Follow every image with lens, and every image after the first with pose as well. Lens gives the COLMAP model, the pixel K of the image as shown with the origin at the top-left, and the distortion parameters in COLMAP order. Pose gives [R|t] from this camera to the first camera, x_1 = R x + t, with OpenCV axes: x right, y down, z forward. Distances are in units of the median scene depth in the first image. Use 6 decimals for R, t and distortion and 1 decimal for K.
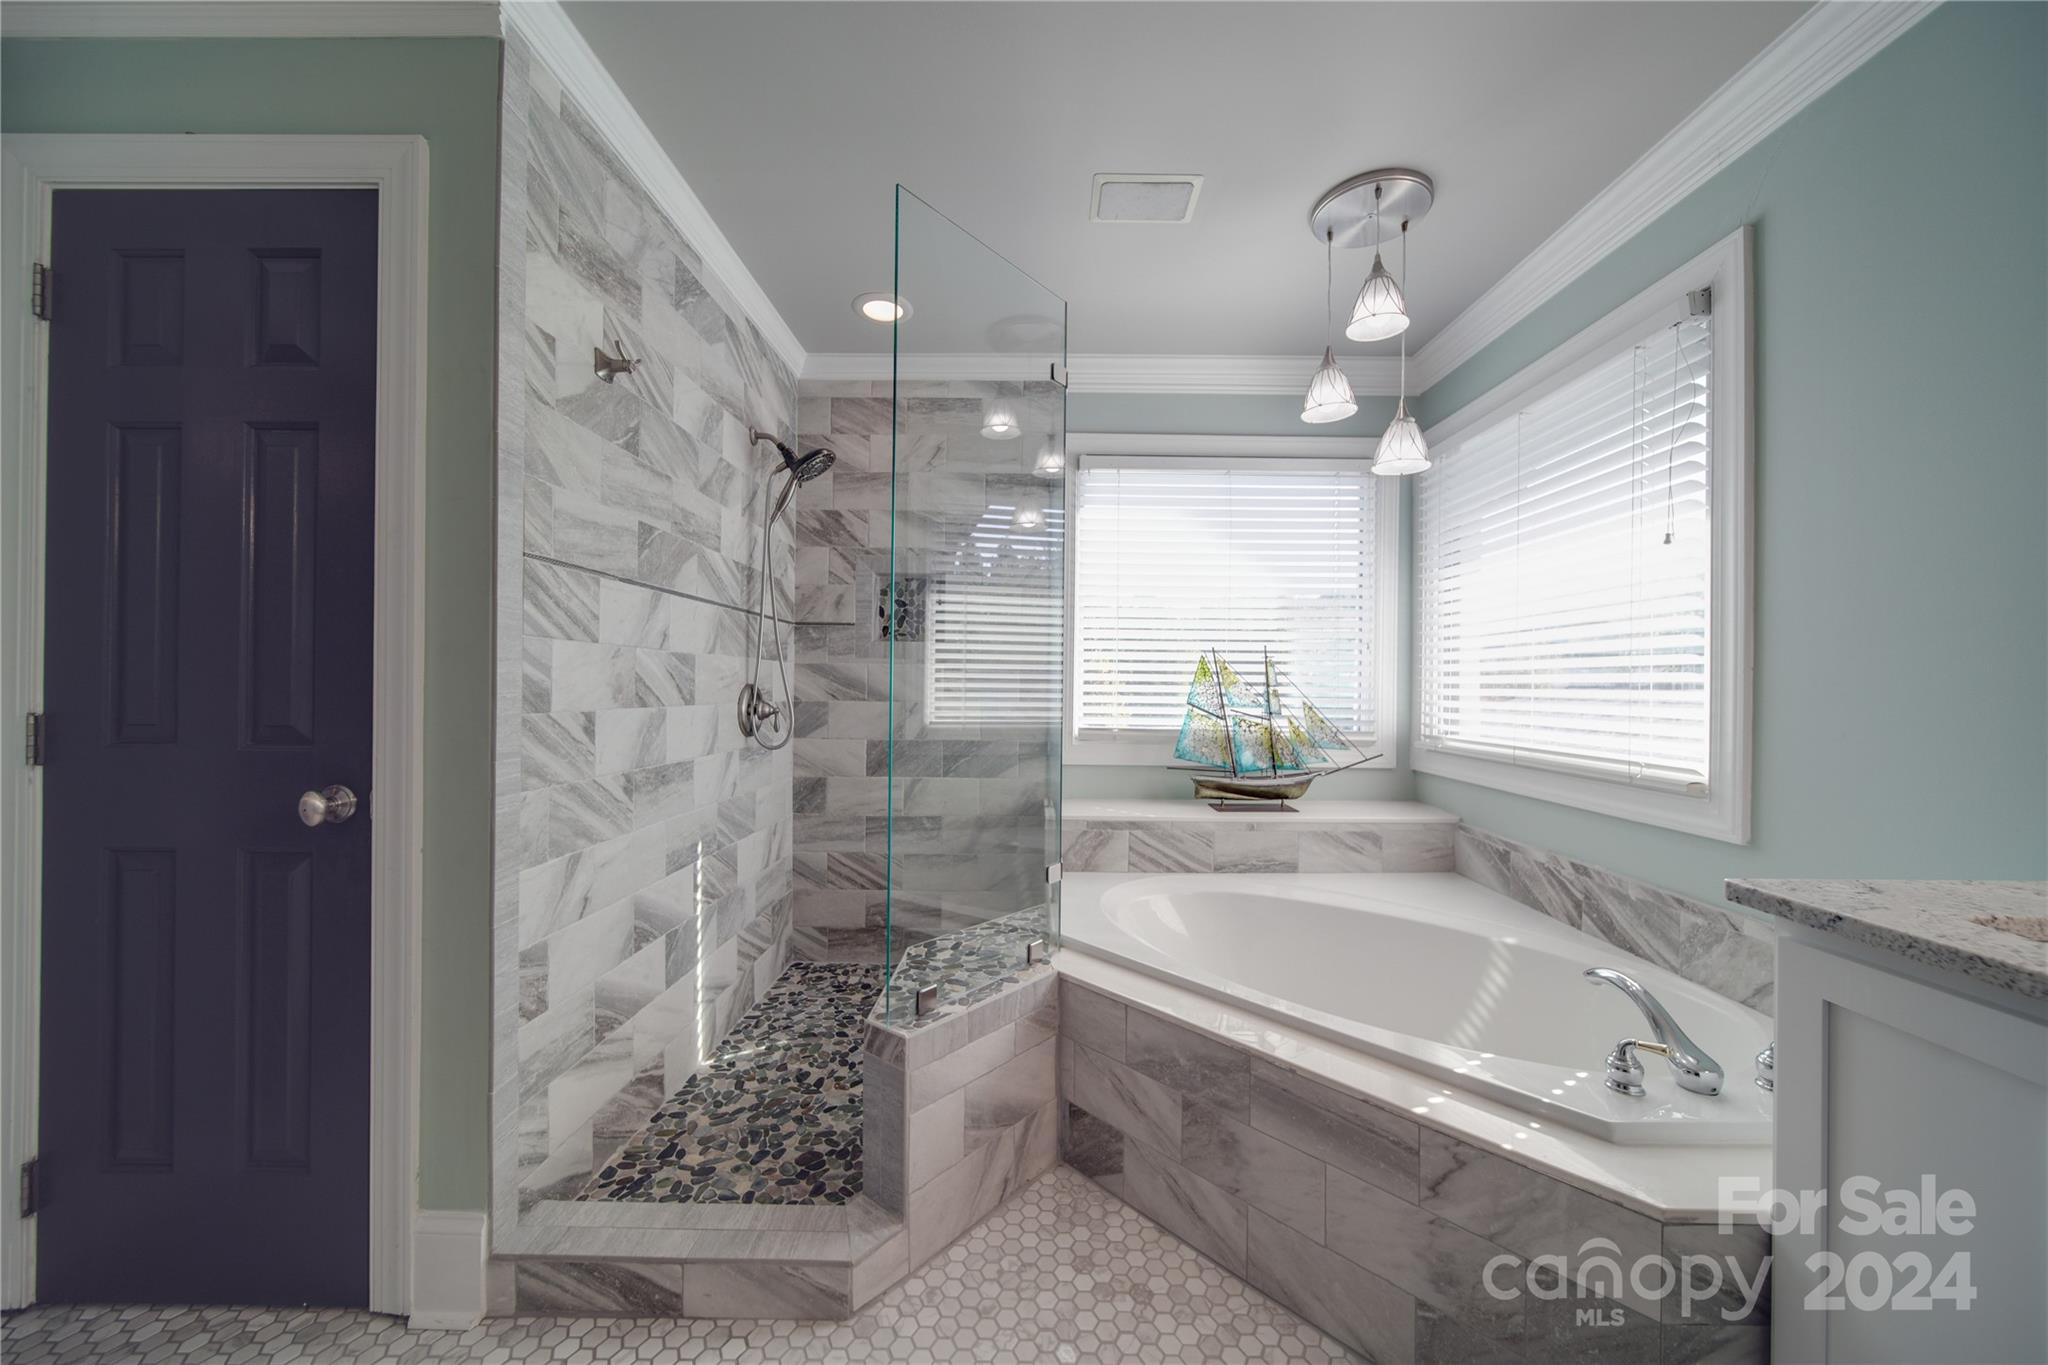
lens RADIAL K [[757.4, 0, 1027.9], [0, 757.4, 683.0], [0, 0, 1]] dist [0.000611, -0.000048]
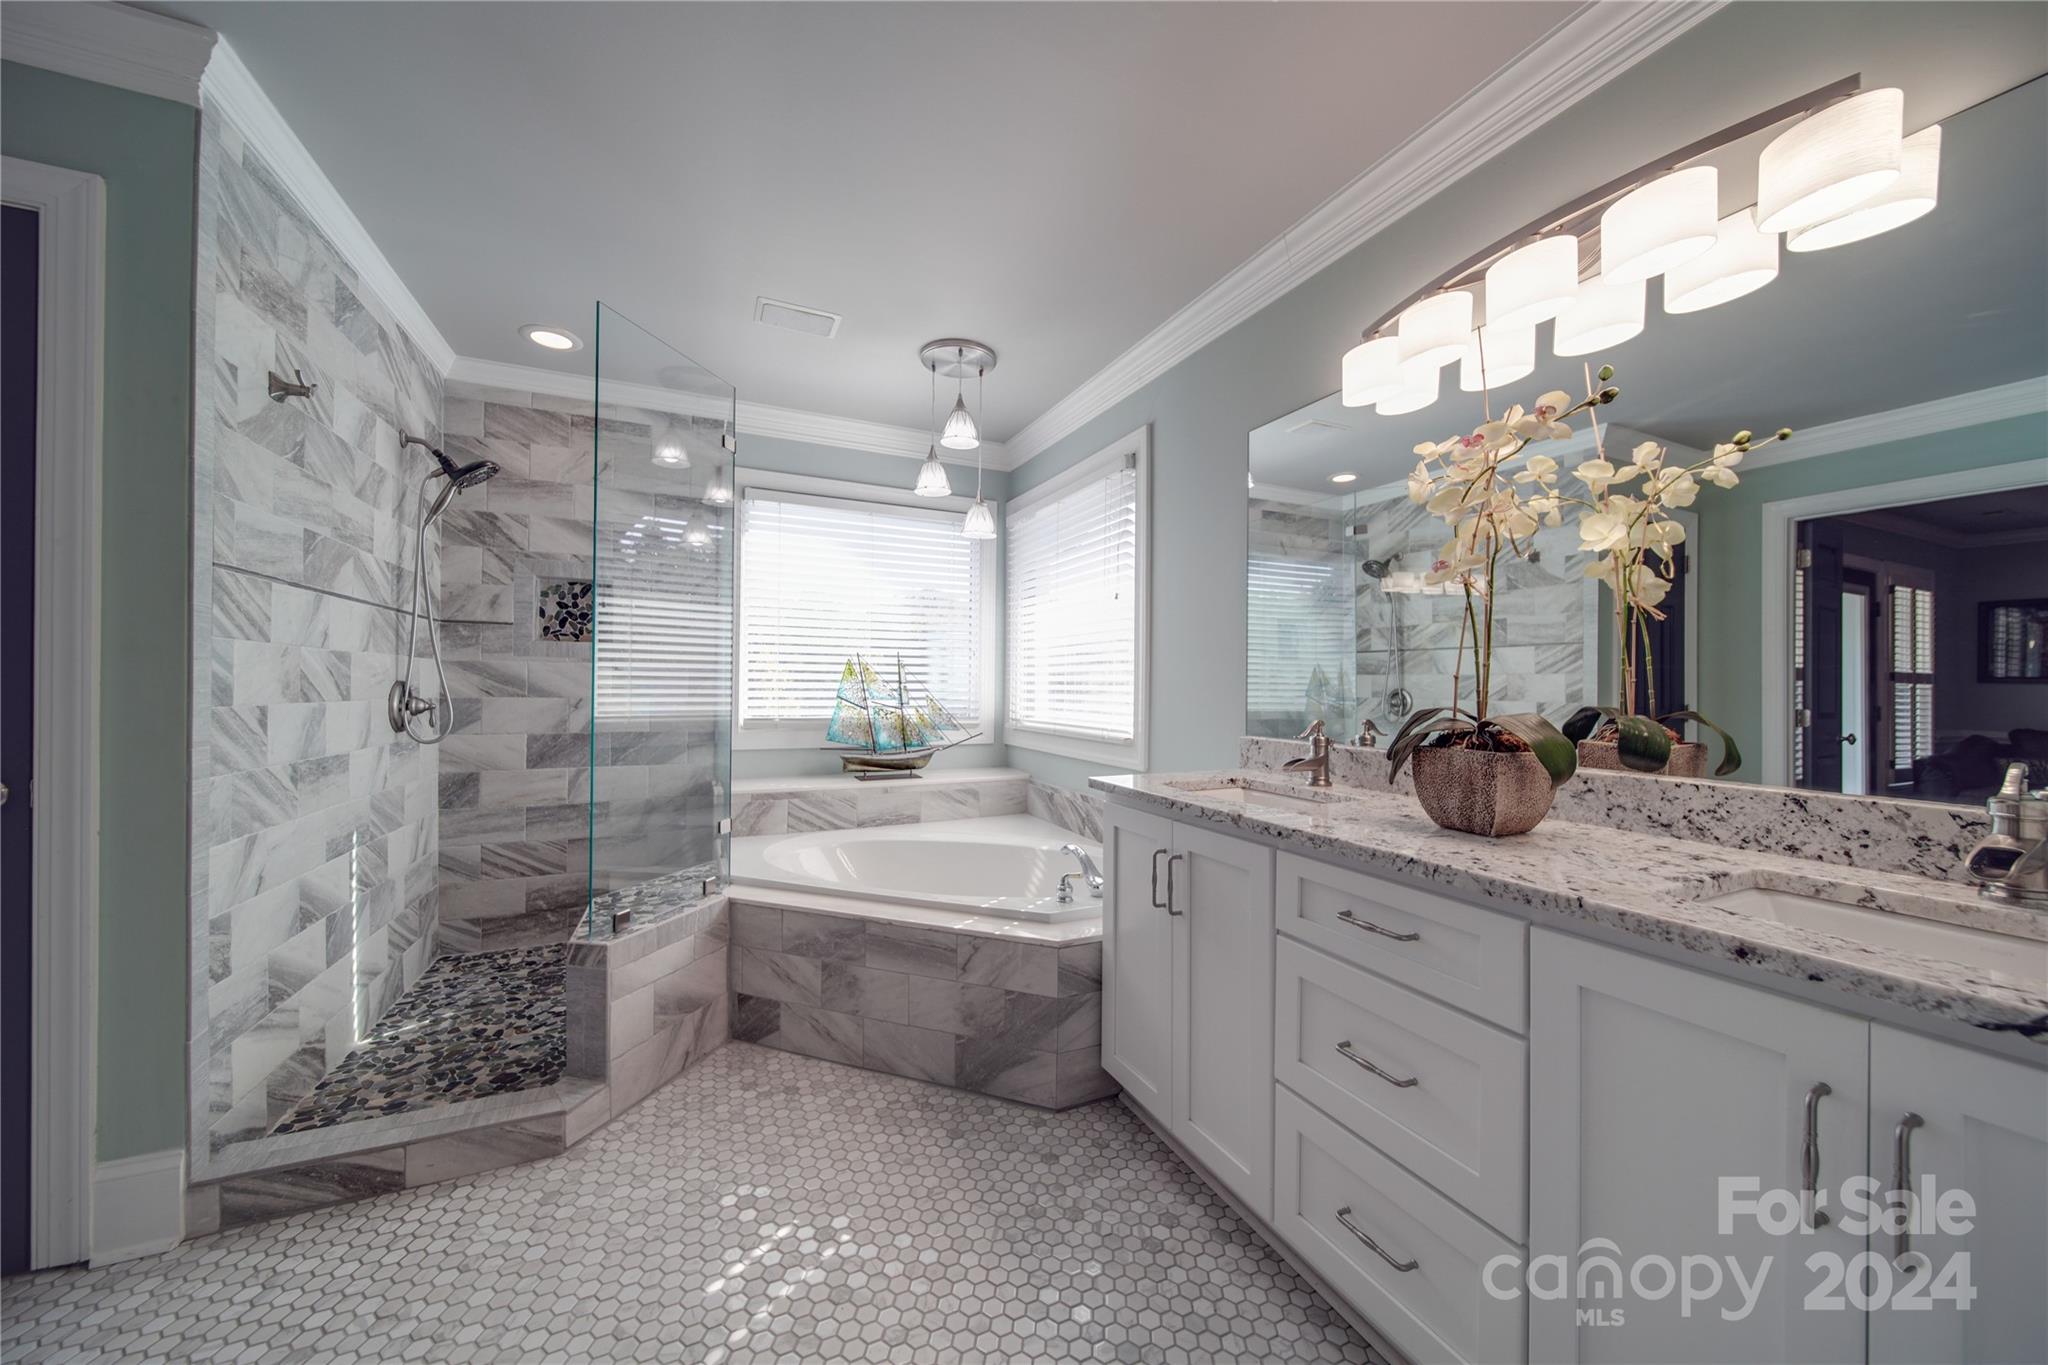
lens RADIAL K [[712.7, 0, 1031.0], [0, 712.7, 683.8], [0, 0, 1]] dist [-0.000819, -0.000823]
pose [[0.899272, -0.000477, 0.437391, -0.030492], [-0.001326, 0.999992, 0.003818, 0.000921], [-0.437389, -0.004013, 0.899264, -0.363208]]
